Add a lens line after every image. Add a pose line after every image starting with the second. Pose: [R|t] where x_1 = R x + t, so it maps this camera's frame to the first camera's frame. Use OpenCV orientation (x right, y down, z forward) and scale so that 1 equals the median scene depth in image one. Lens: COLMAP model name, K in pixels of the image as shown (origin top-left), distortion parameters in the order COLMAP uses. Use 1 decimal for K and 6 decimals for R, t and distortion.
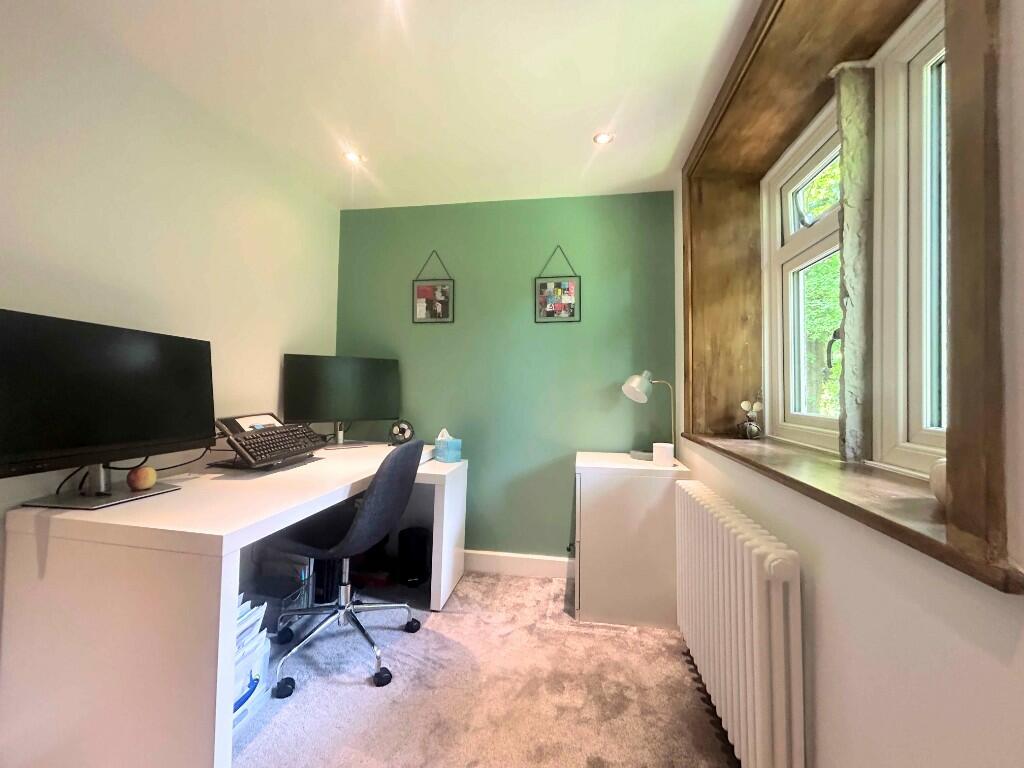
lens RADIAL K [[410.5, 0, 512.0], [0, 410.5, 384.0], [0, 0, 1]] dist [-0.000253, 0.000296]
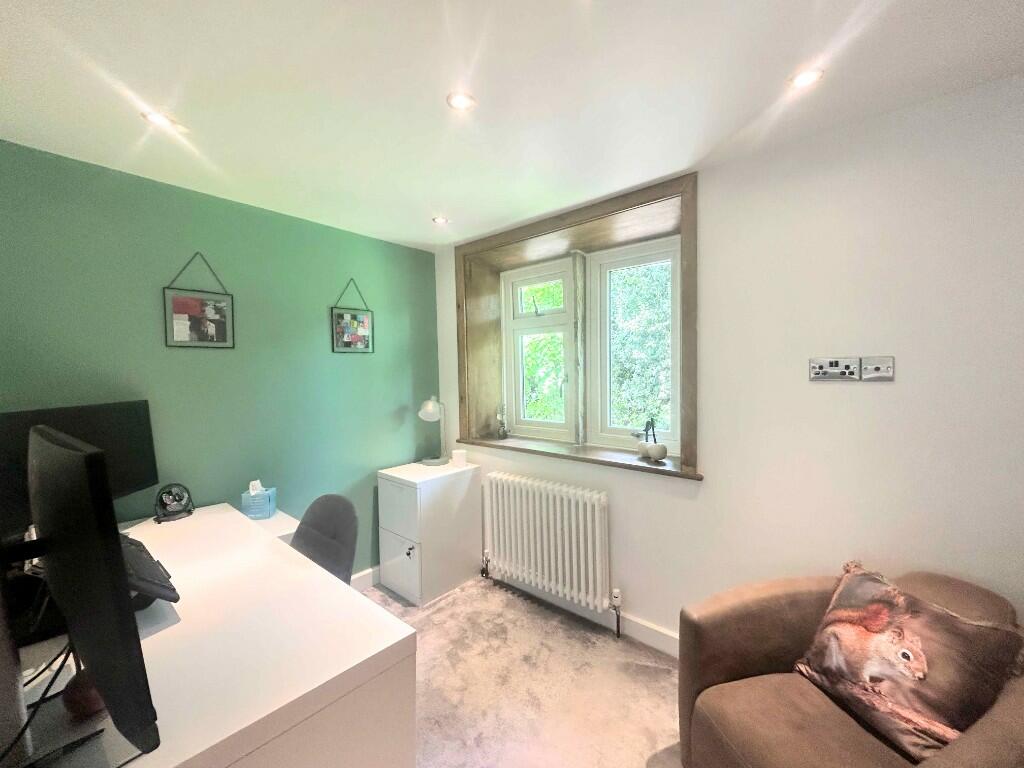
lens RADIAL K [[410.5, 0, 512.0], [0, 410.5, 384.0], [0, 0, 1]] dist [-0.000253, 0.000296]
pose [[0.523130, -0.048982, 0.850844, -0.575033], [0.014730, 0.998718, 0.048439, -0.116121], [-0.852126, -0.012807, 0.523180, 0.110114]]
